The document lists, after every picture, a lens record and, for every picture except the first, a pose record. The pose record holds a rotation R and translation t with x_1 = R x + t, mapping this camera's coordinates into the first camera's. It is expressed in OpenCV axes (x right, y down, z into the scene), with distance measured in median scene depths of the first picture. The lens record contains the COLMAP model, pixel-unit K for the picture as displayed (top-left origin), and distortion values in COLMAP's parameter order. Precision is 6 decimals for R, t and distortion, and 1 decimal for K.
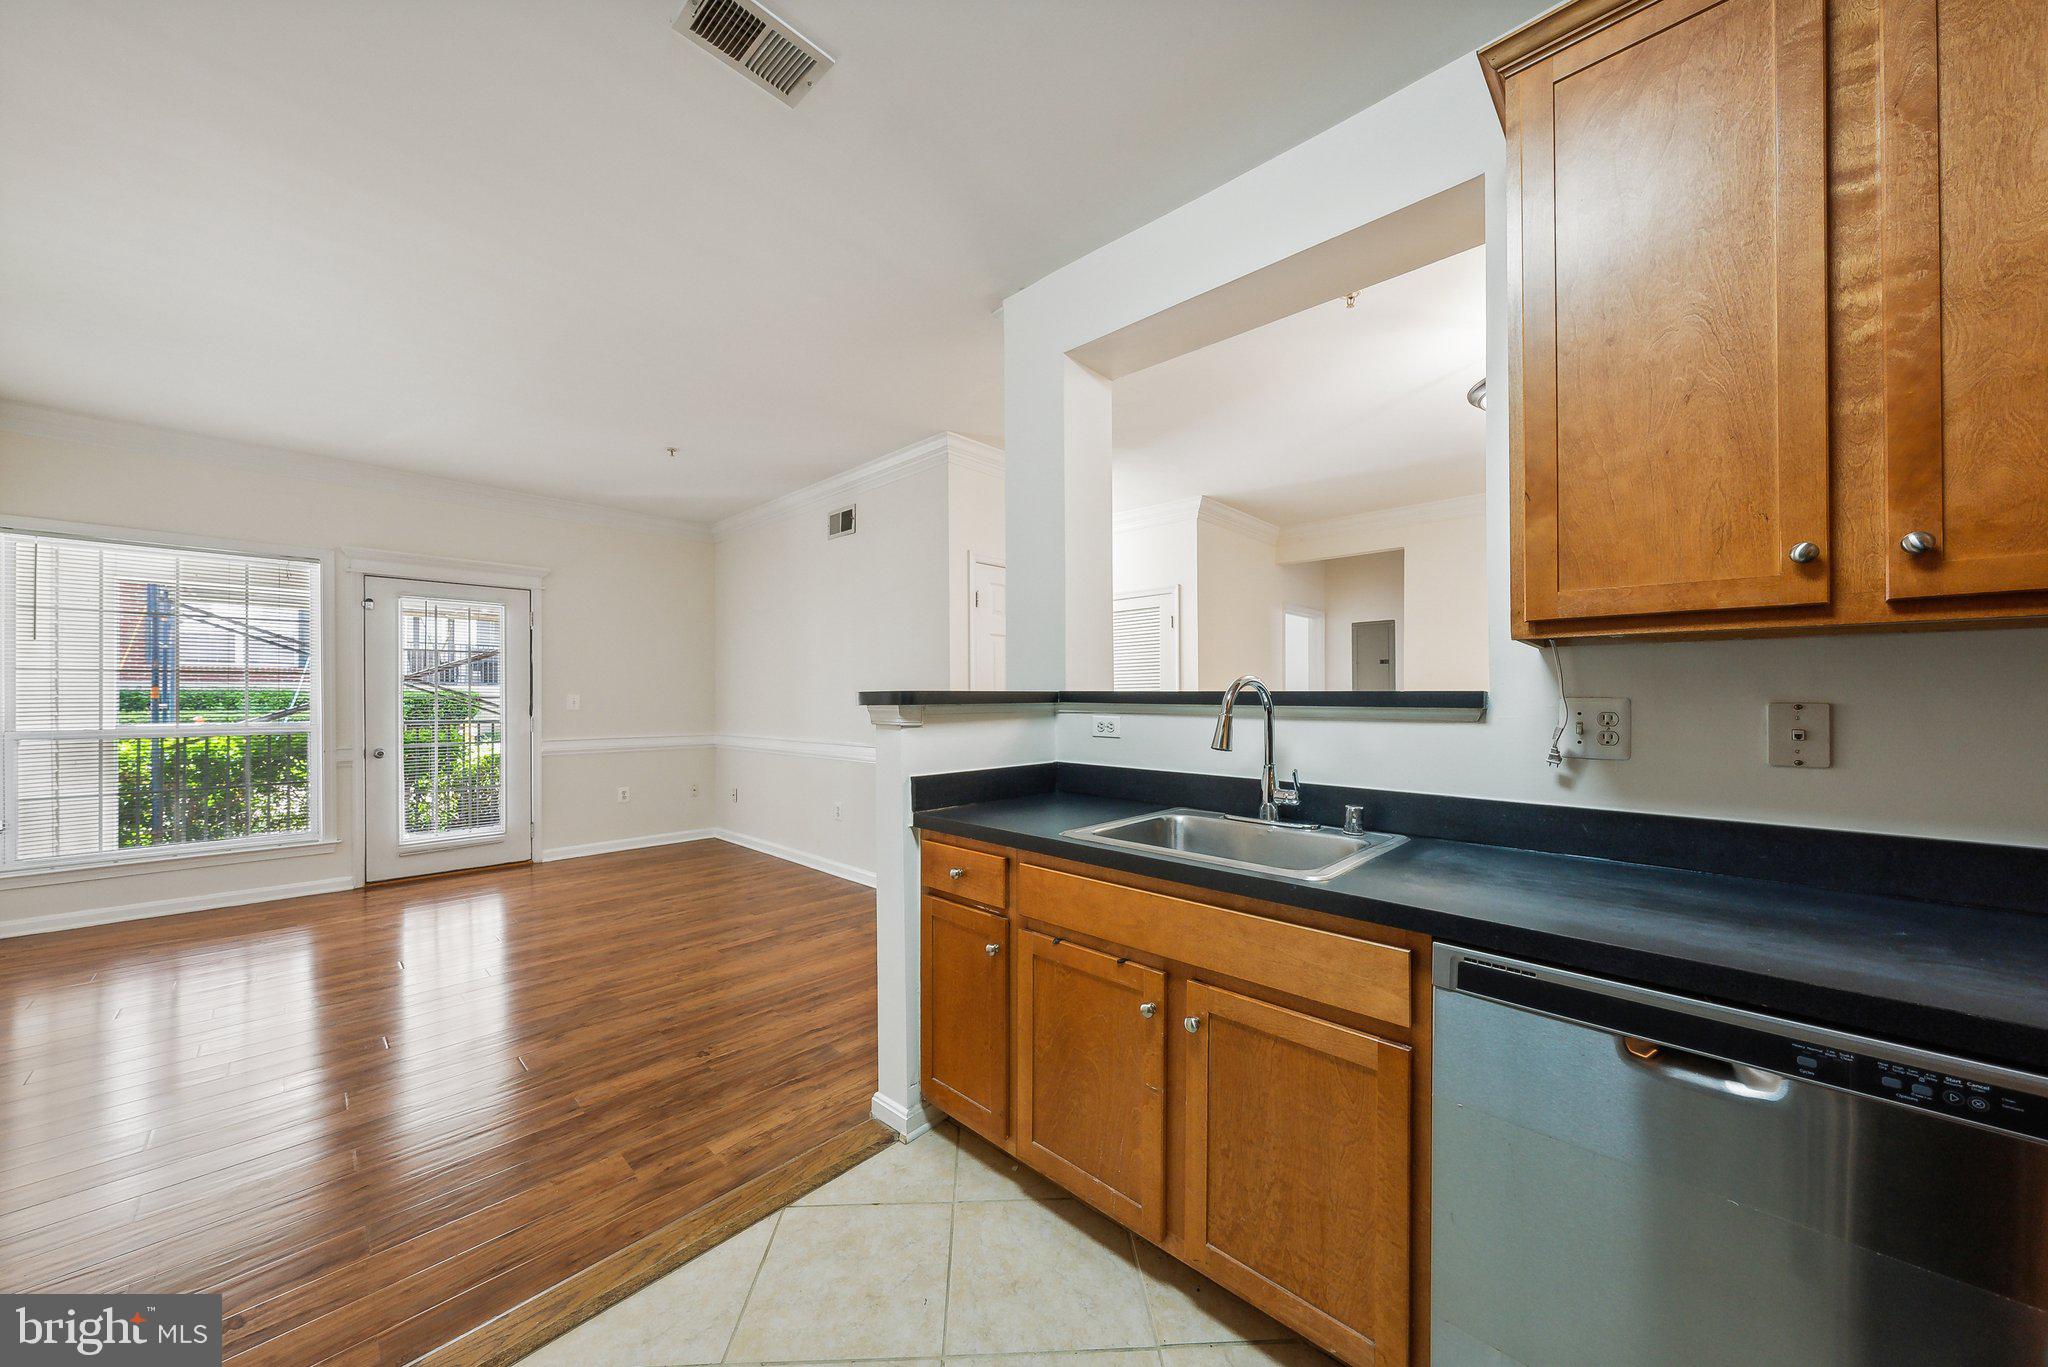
lens RADIAL K [[701.1, 0, 1021.1], [0, 701.1, 695.3], [0, 0, 1]] dist [-0.001715, -0.000230]
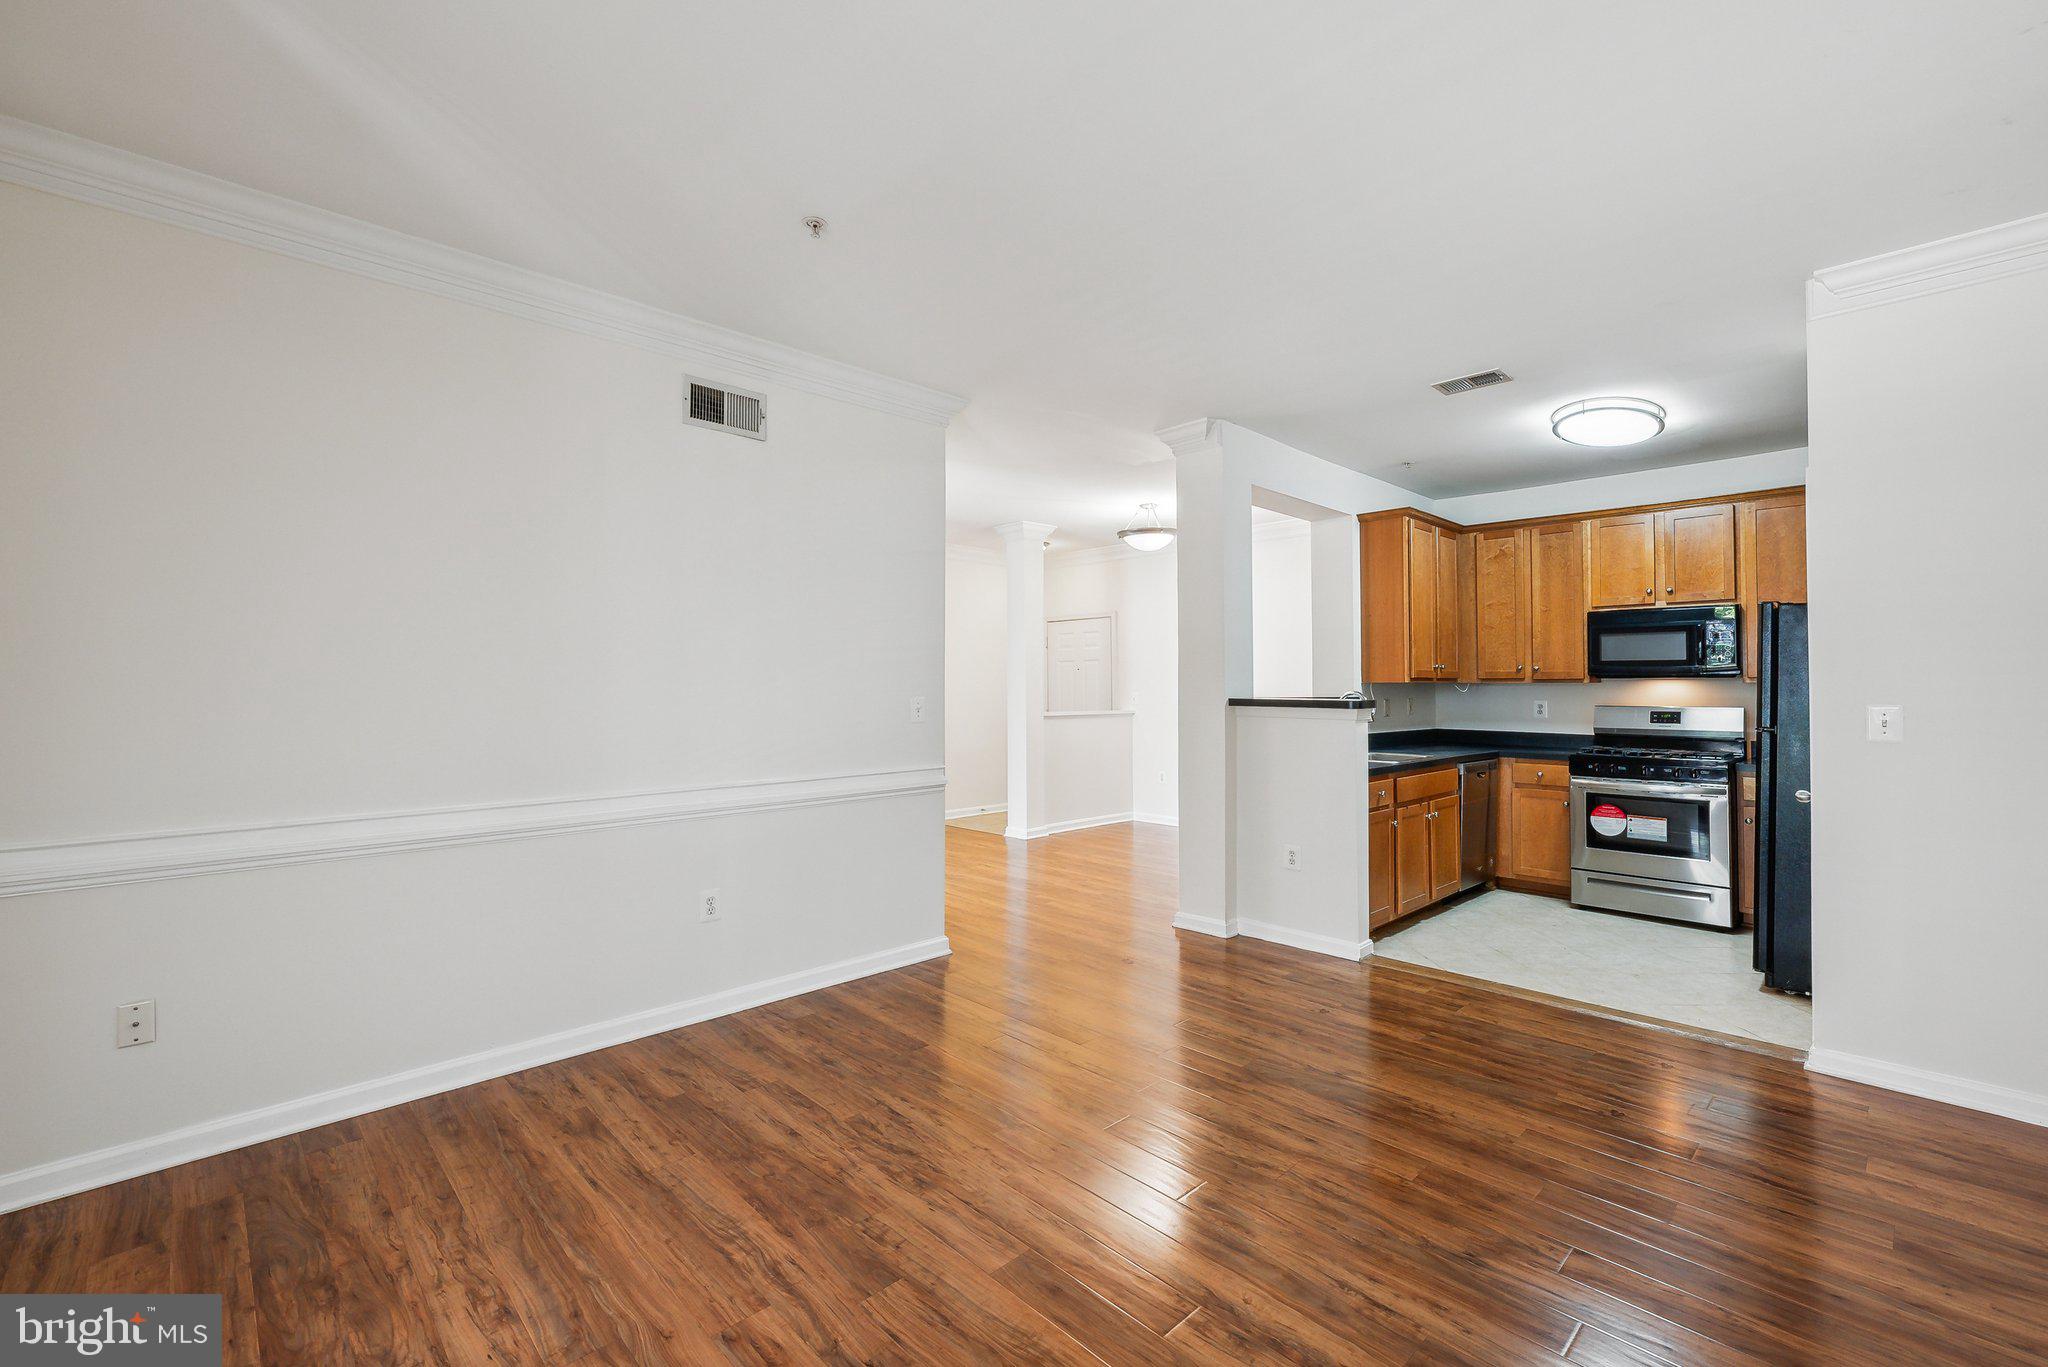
lens RADIAL K [[870.4, 0, 1017.6], [0, 870.4, 671.2], [0, 0, 1]] dist [-0.003605, -0.000417]
pose [[0.051195, 0.015640, 0.998566, -1.284220], [-0.003477, 0.999874, -0.015482, -0.022252], [-0.998683, -0.002679, 0.051243, 0.950128]]
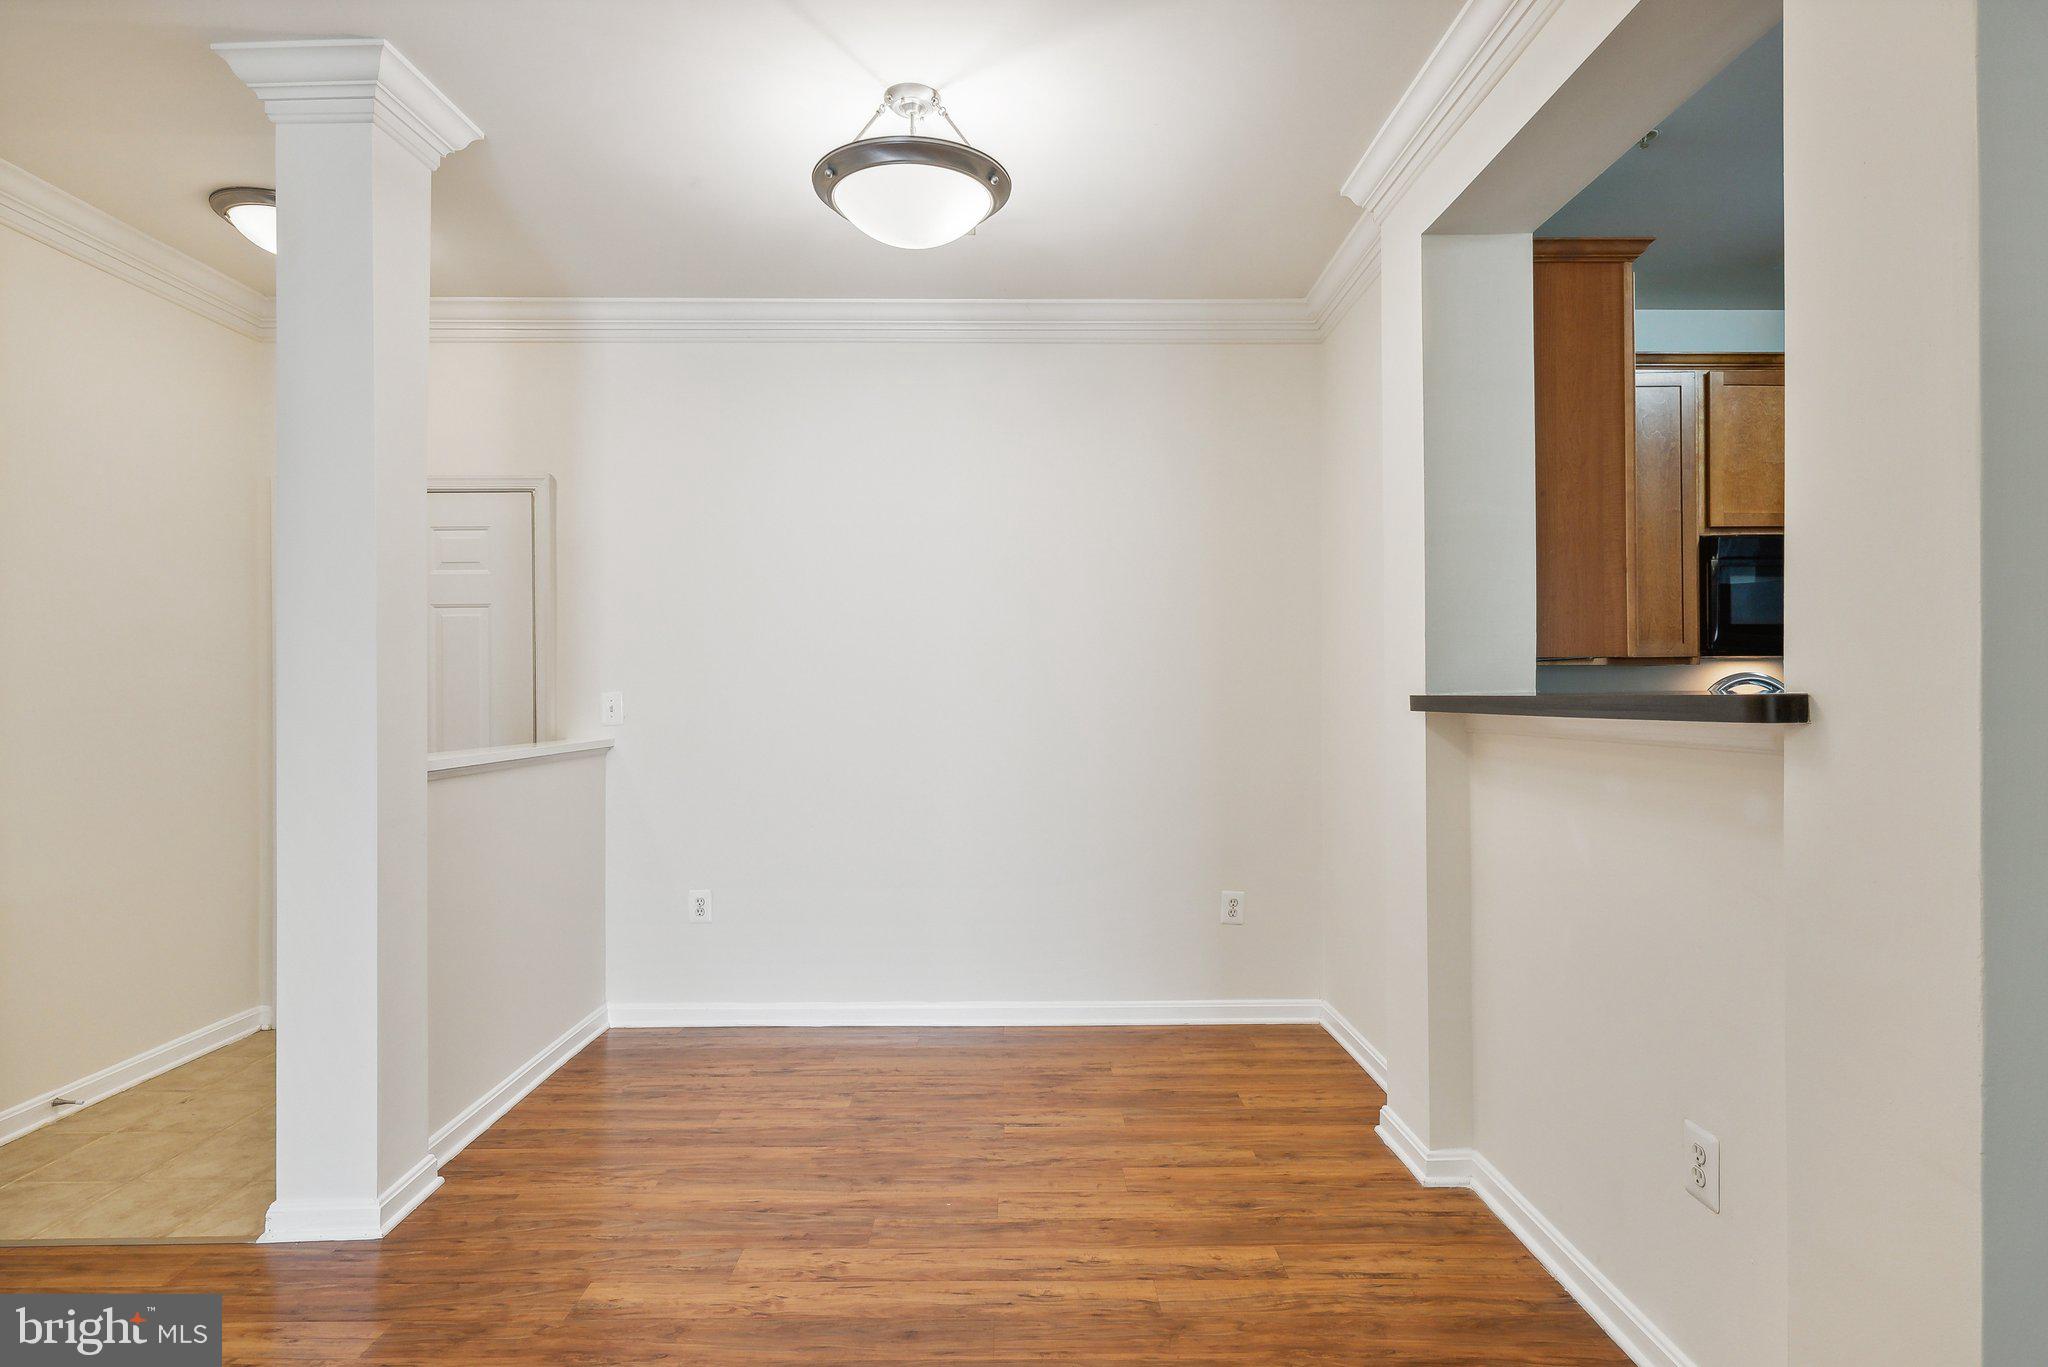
lens RADIAL K [[1058.0, 0, 1016.7], [0, 1058.0, 686.0], [0, 0, 1]] dist [0.010028, 0.000085]
pose [[-0.689914, 0.004344, 0.723878, 0.002194], [0.001165, 0.999987, -0.004890, -0.004253], [-0.723890, -0.002531, -0.689911, 1.213805]]
